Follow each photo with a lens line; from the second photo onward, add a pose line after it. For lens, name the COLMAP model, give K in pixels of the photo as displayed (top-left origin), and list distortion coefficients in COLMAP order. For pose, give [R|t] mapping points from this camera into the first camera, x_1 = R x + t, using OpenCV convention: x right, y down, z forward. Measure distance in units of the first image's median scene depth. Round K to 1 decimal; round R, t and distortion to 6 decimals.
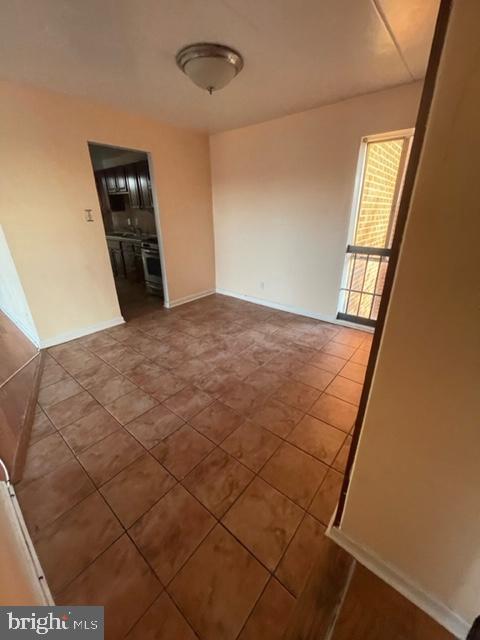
lens RADIAL K [[257.0, 0, 236.3], [0, 257.0, 319.0], [0, 0, 1]] dist [0.001852, -0.000302]
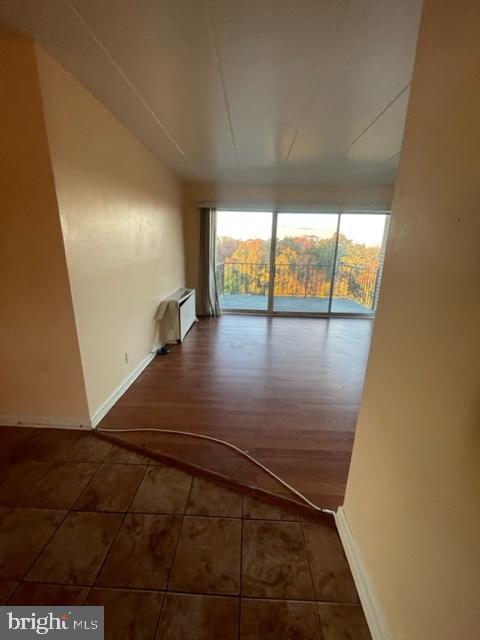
lens RADIAL K [[257.0, 0, 238.7], [0, 257.0, 318.3], [0, 0, 1]] dist [0.001852, -0.000302]
pose [[-0.798533, 0.150779, -0.582762, -0.484109], [-0.231466, 0.816773, 0.528493, -0.486527], [0.555670, 0.556909, -0.617320, 1.218052]]
